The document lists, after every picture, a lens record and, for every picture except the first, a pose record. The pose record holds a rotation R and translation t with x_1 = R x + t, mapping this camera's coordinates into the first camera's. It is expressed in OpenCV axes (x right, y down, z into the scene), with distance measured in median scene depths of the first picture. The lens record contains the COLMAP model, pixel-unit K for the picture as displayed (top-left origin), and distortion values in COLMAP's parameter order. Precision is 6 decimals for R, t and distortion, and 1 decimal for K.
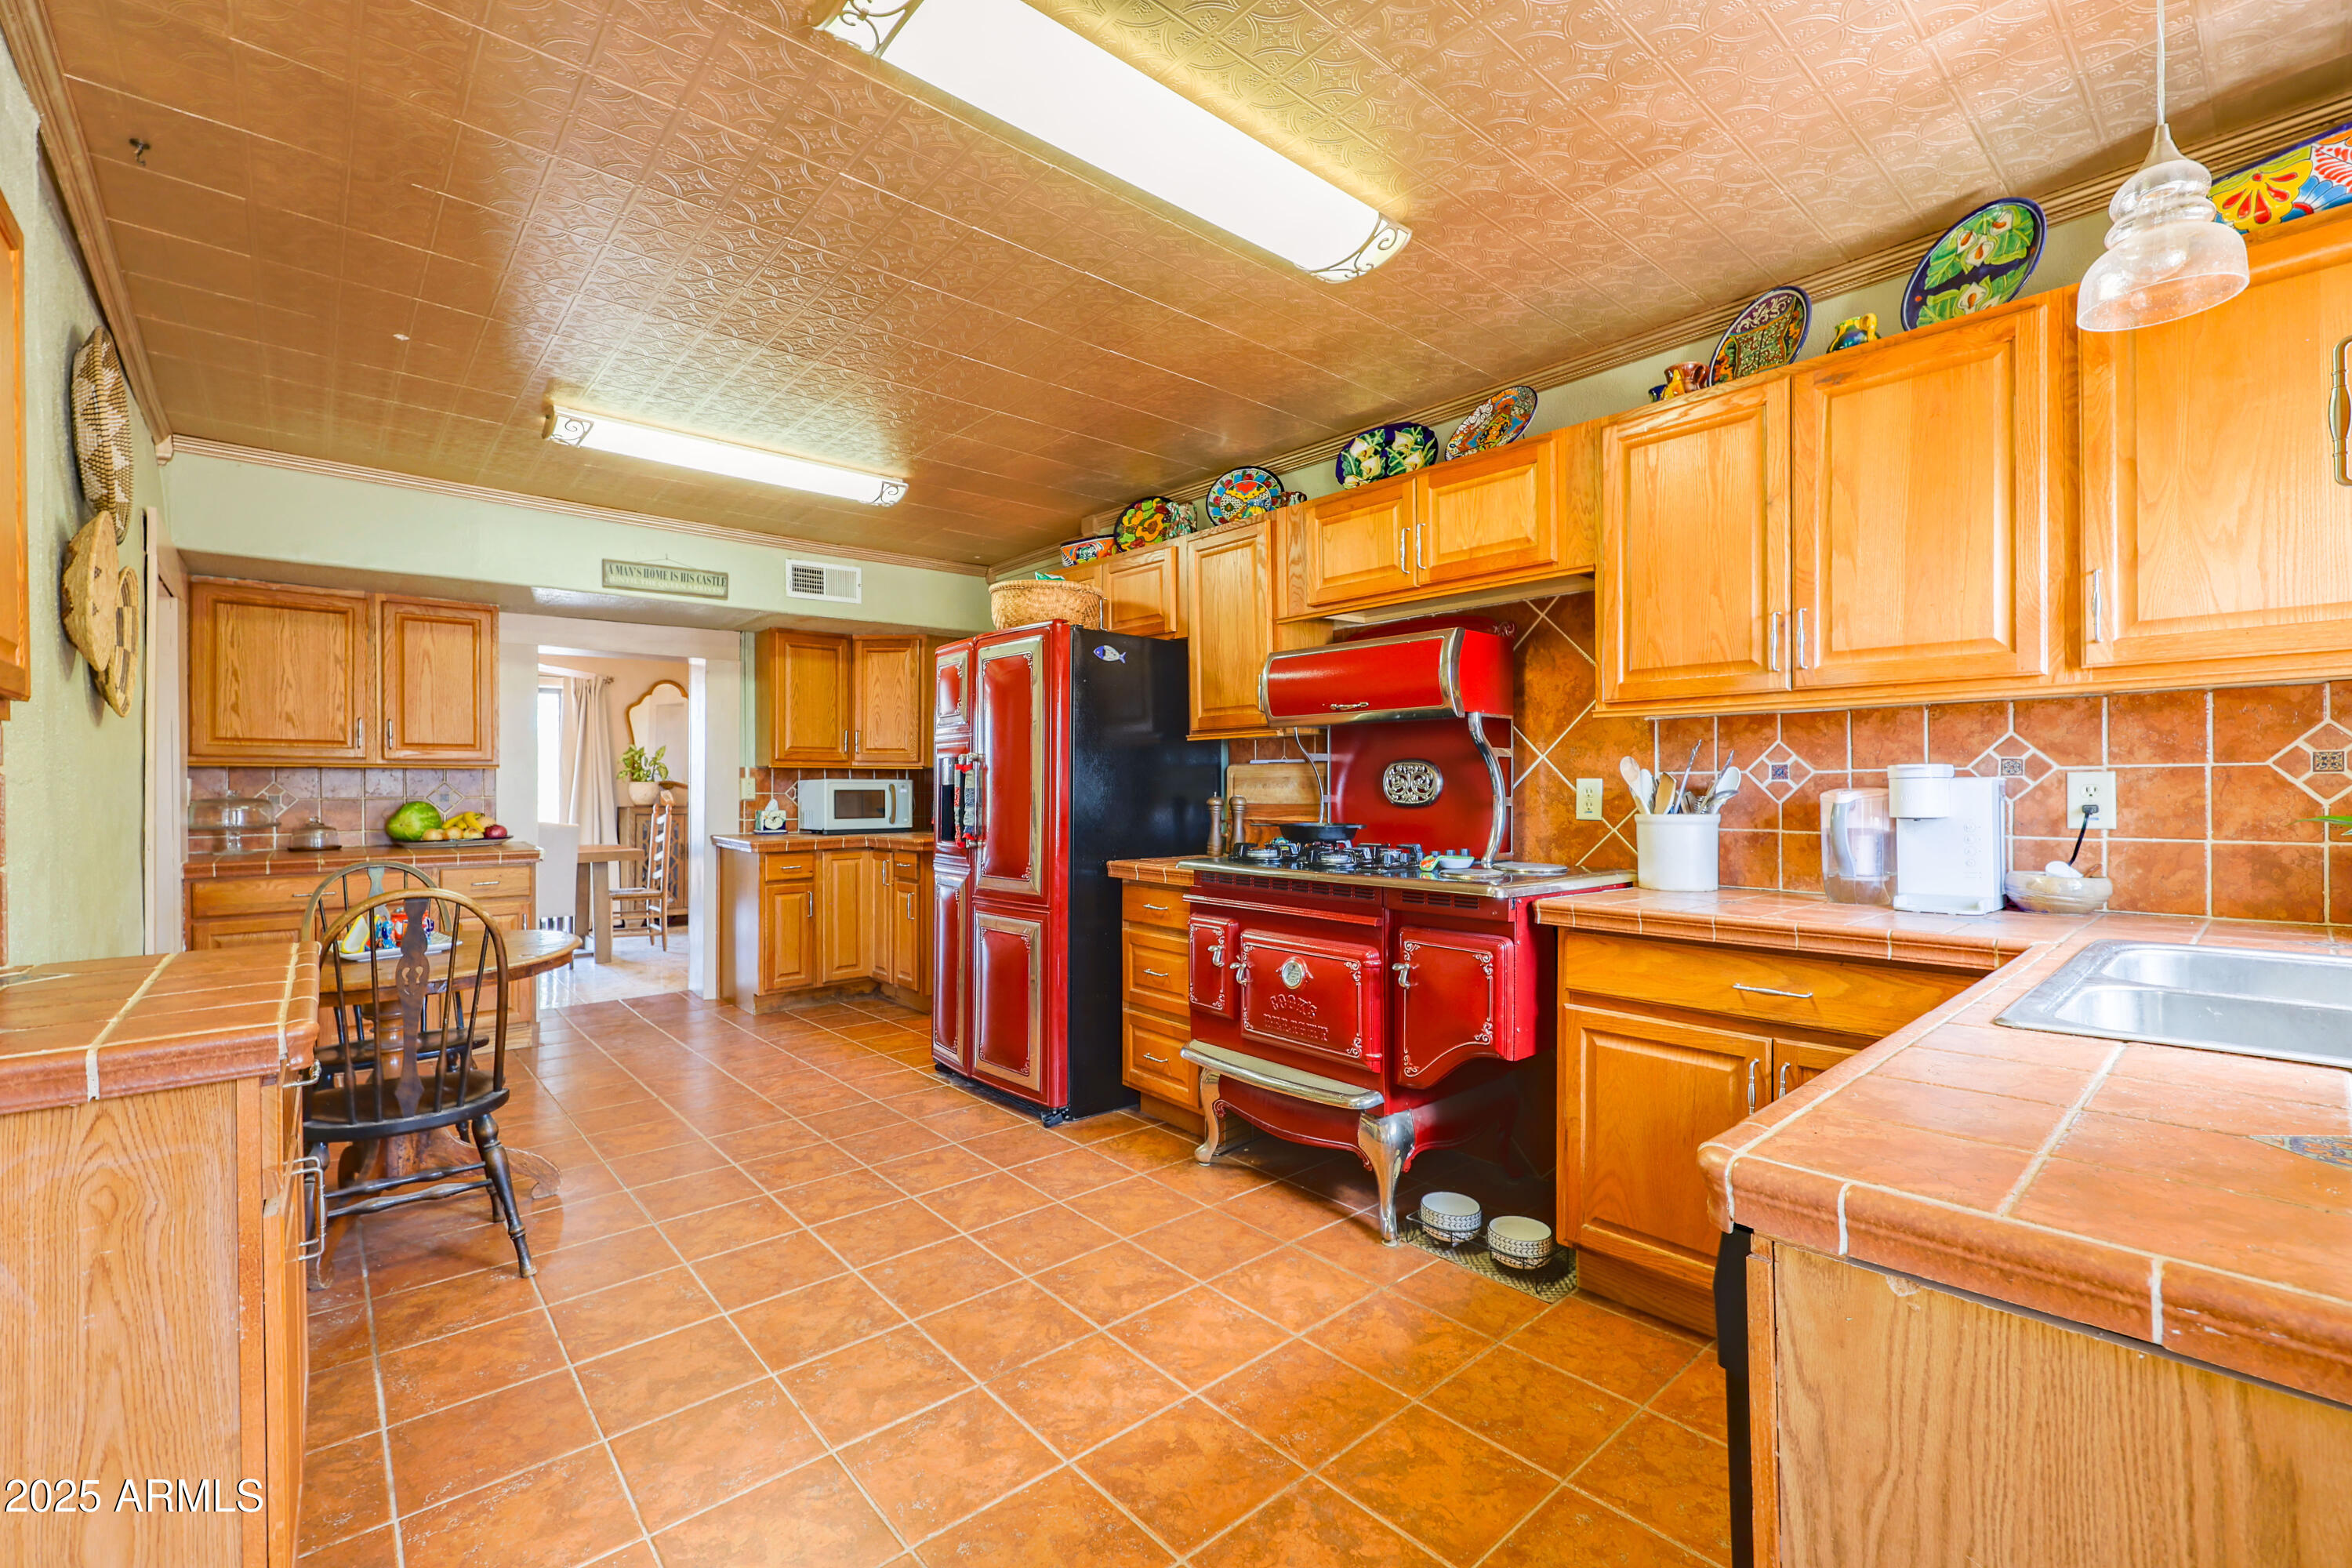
lens RADIAL K [[1000.5, 0, 1176.4], [0, 1000.5, 780.8], [0, 0, 1]] dist [-0.002596, 0.000095]
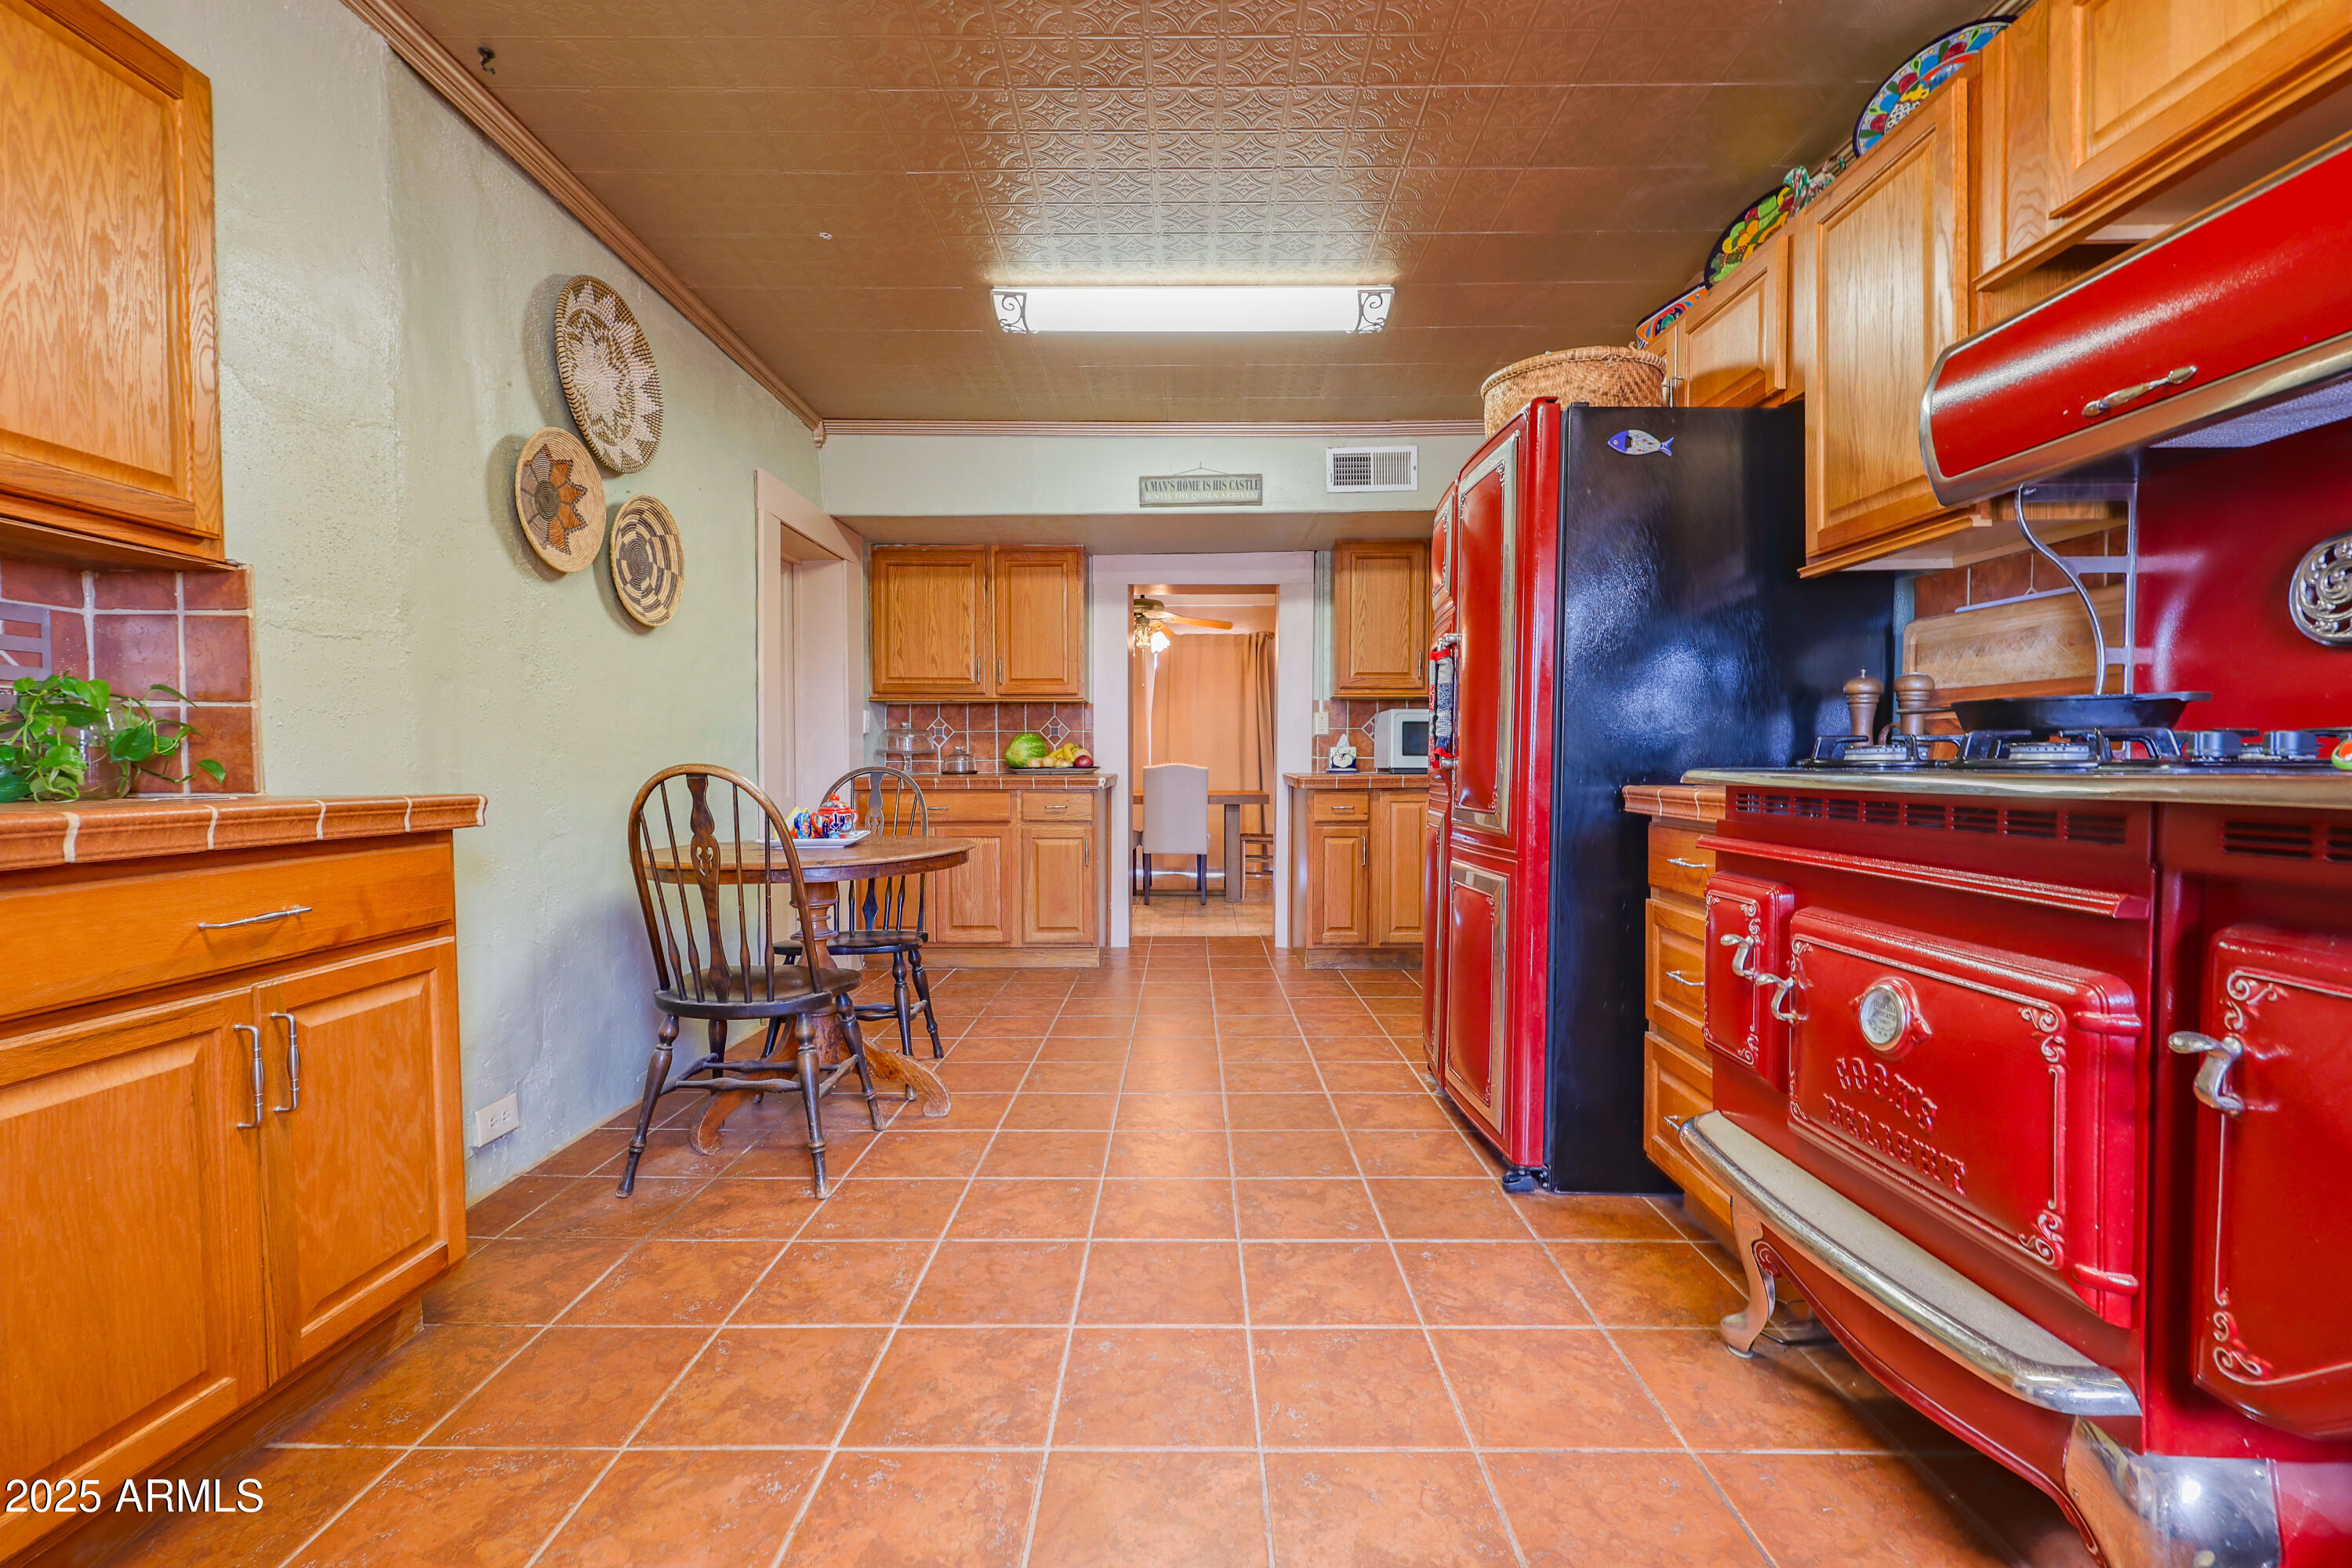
lens RADIAL K [[1000.5, 0, 1175.4], [0, 1000.5, 788.3], [0, 0, 1]] dist [-0.002596, 0.000095]
pose [[0.747123, 0.020169, -0.664379, 0.131427], [0.000302, 0.999529, 0.030684, 0.063833], [0.664685, -0.023125, 0.746765, 0.371200]]
